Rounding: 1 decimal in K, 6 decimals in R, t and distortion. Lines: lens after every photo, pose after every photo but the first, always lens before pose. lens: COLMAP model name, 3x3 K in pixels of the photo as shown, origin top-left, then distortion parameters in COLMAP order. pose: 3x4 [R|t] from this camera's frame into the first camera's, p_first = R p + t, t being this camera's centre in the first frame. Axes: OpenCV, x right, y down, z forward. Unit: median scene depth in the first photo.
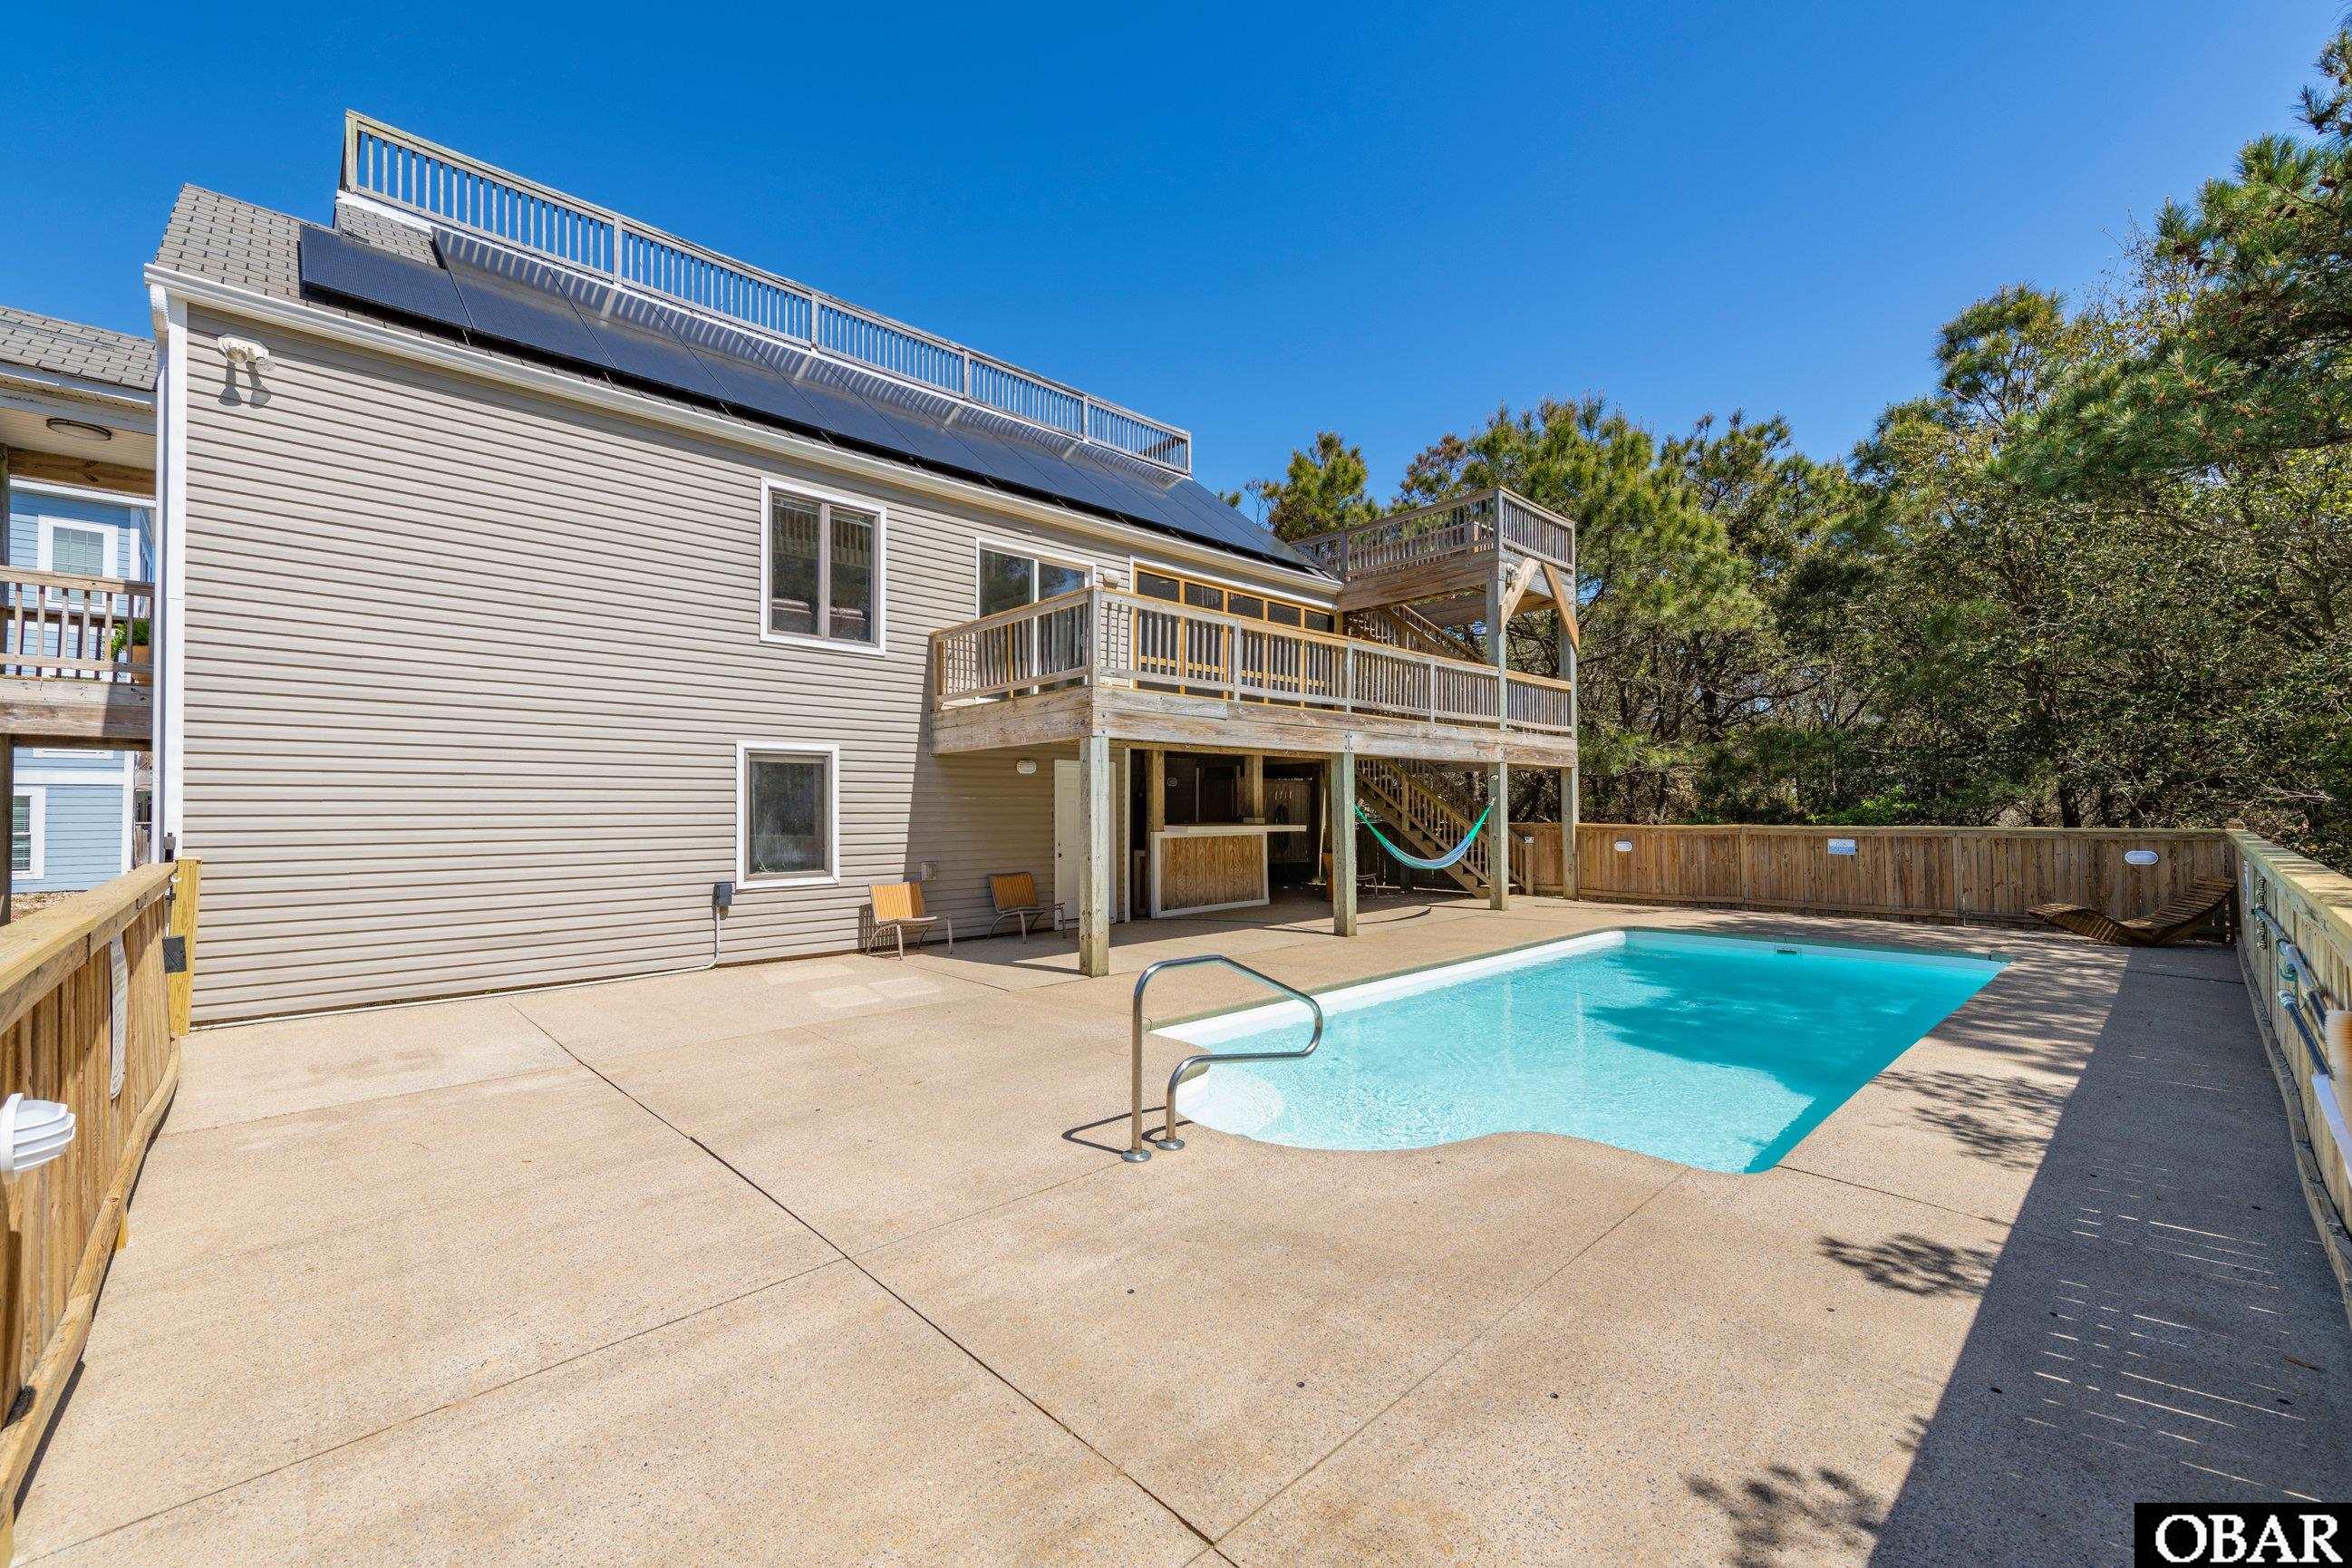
lens RADIAL K [[944.9, 0, 1147.6], [0, 944.9, 802.9], [0, 0, 1]] dist [0.016040, -0.001518]
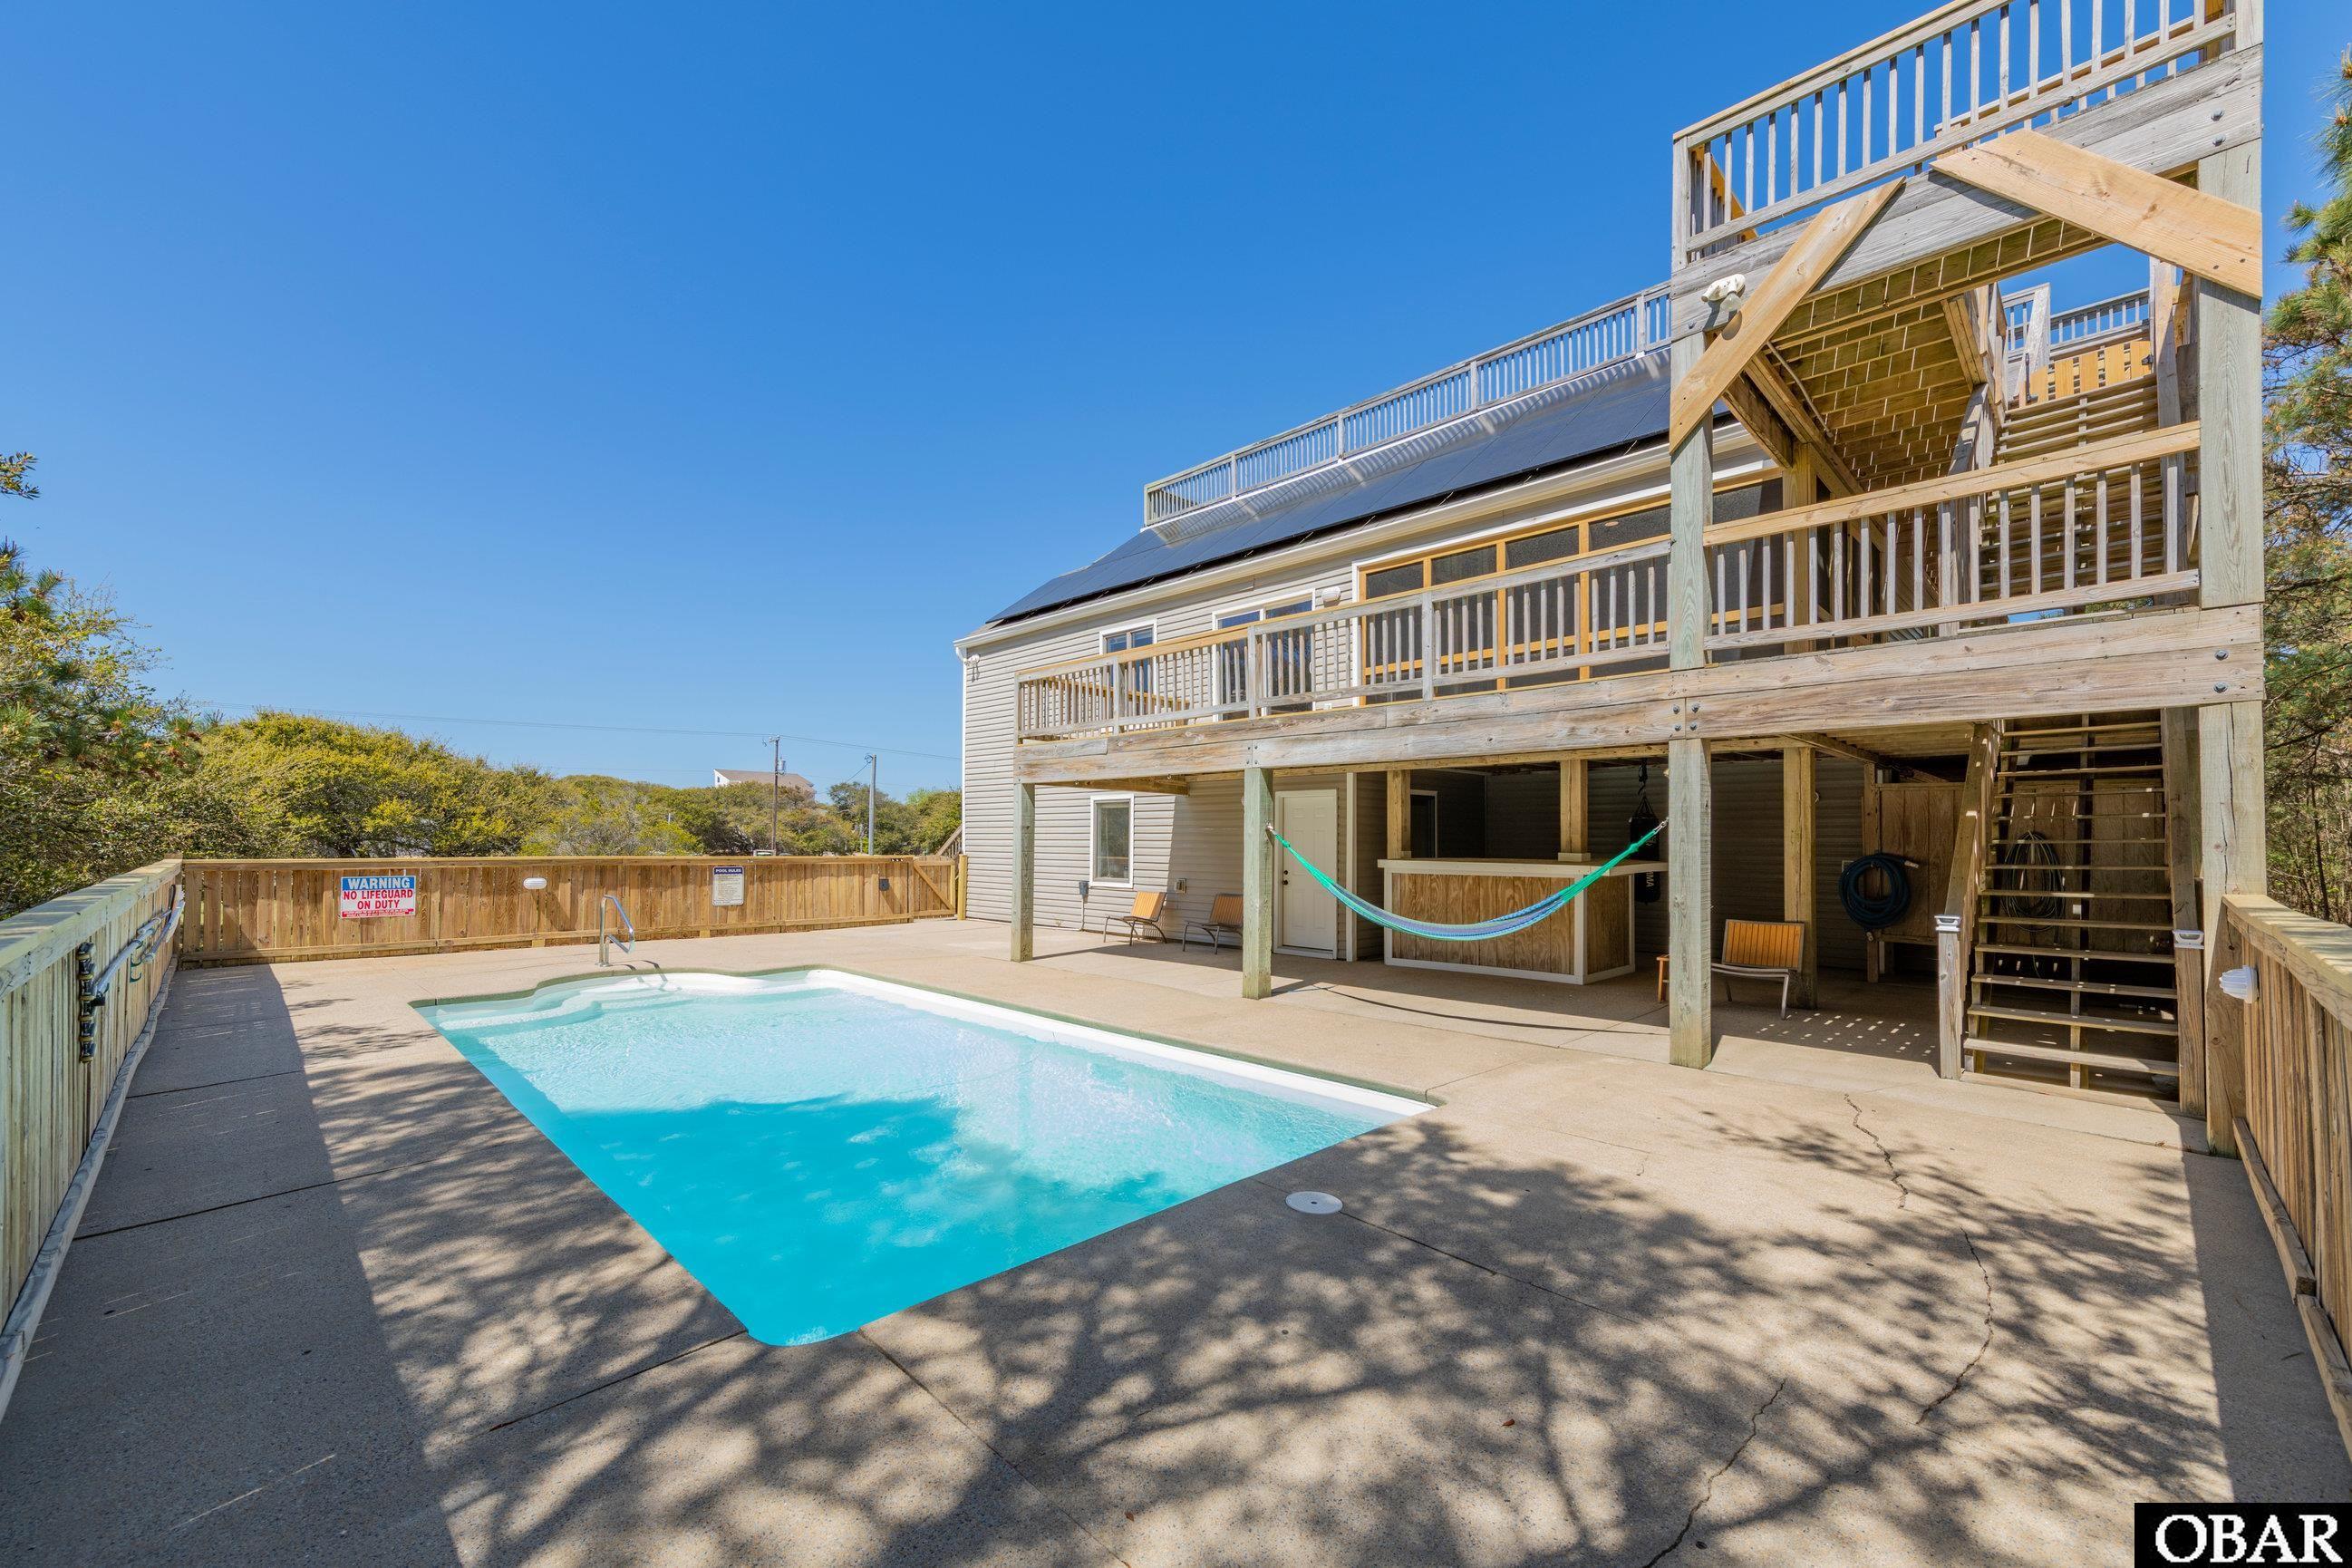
lens RADIAL K [[944.9, 0, 1225.8], [0, 944.9, 823.2], [0, 0, 1]] dist [0.016040, -0.001518]
pose [[0.060767, -0.012214, -0.998077, 0.866979], [0.004635, 0.999918, -0.011954, 0.001550], [0.998141, -0.003899, 0.060819, 0.804339]]
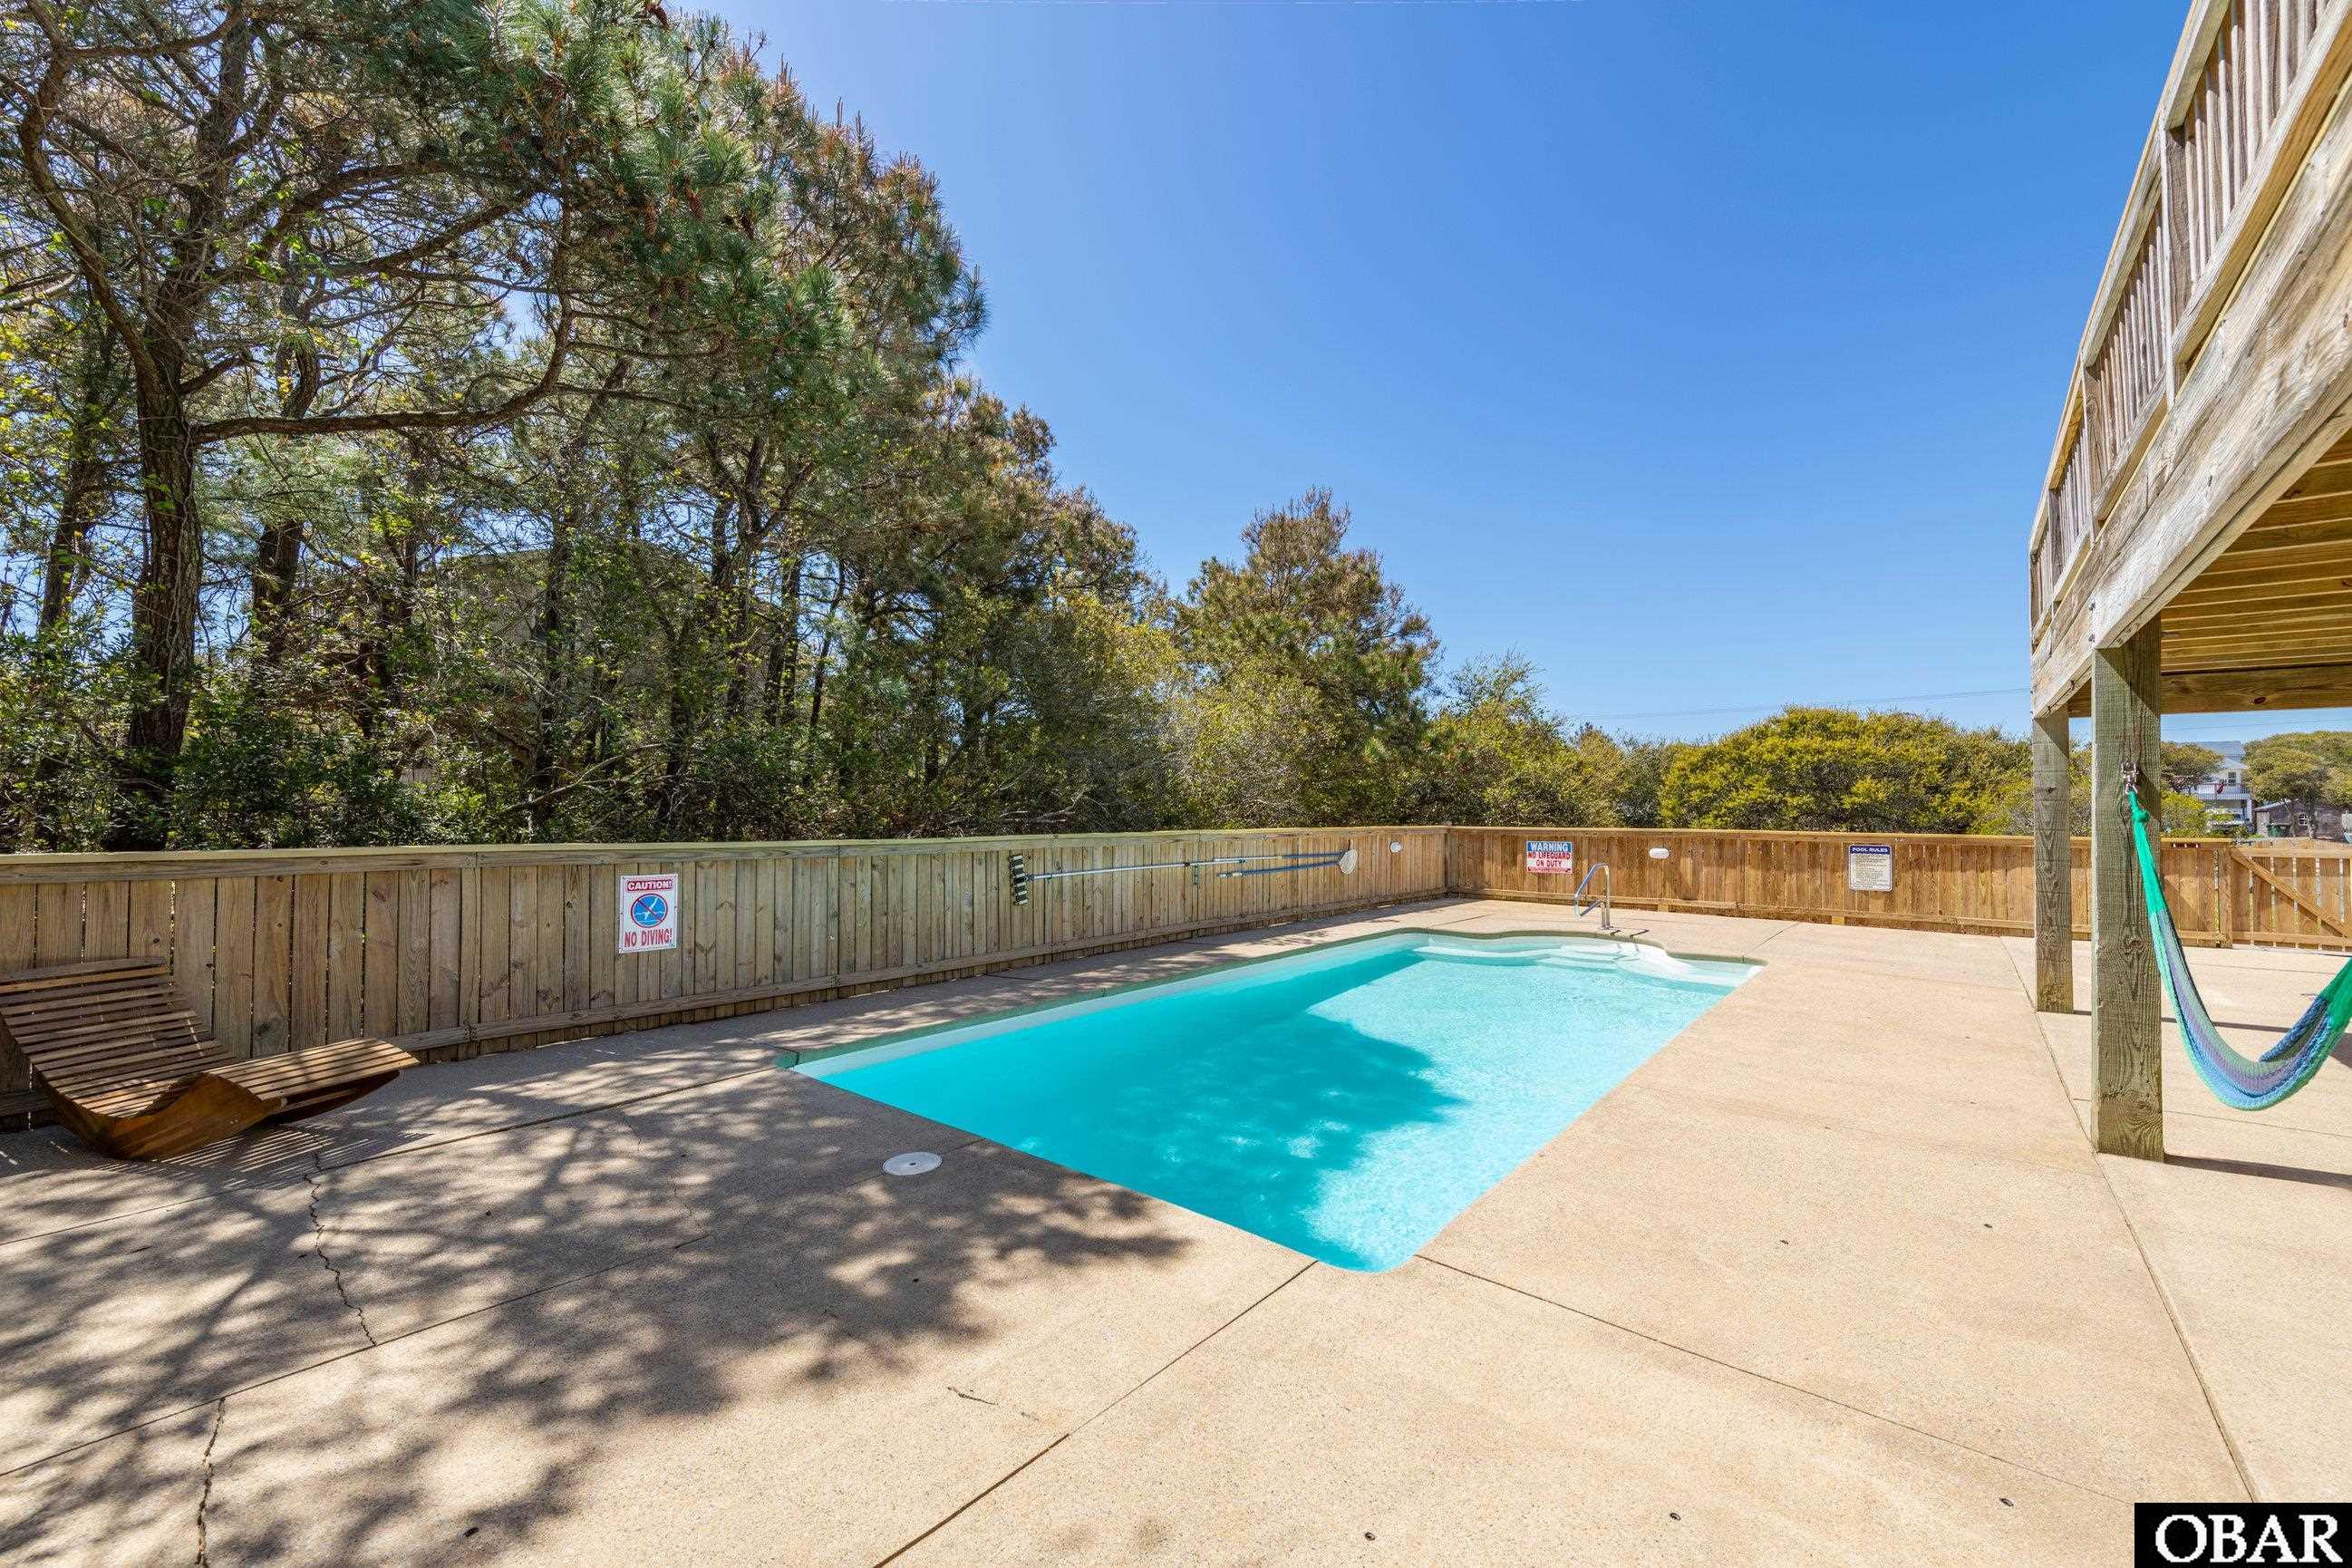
lens RADIAL K [[944.9, 0, 1169.2], [0, 944.9, 780.1], [0, 0, 1]] dist [0.016040, -0.001518]
pose [[-0.991176, -0.000020, -0.132556, 0.533218], [0.005796, 0.999037, -0.043489, 0.008735], [0.132429, -0.043874, -0.990221, 1.146871]]
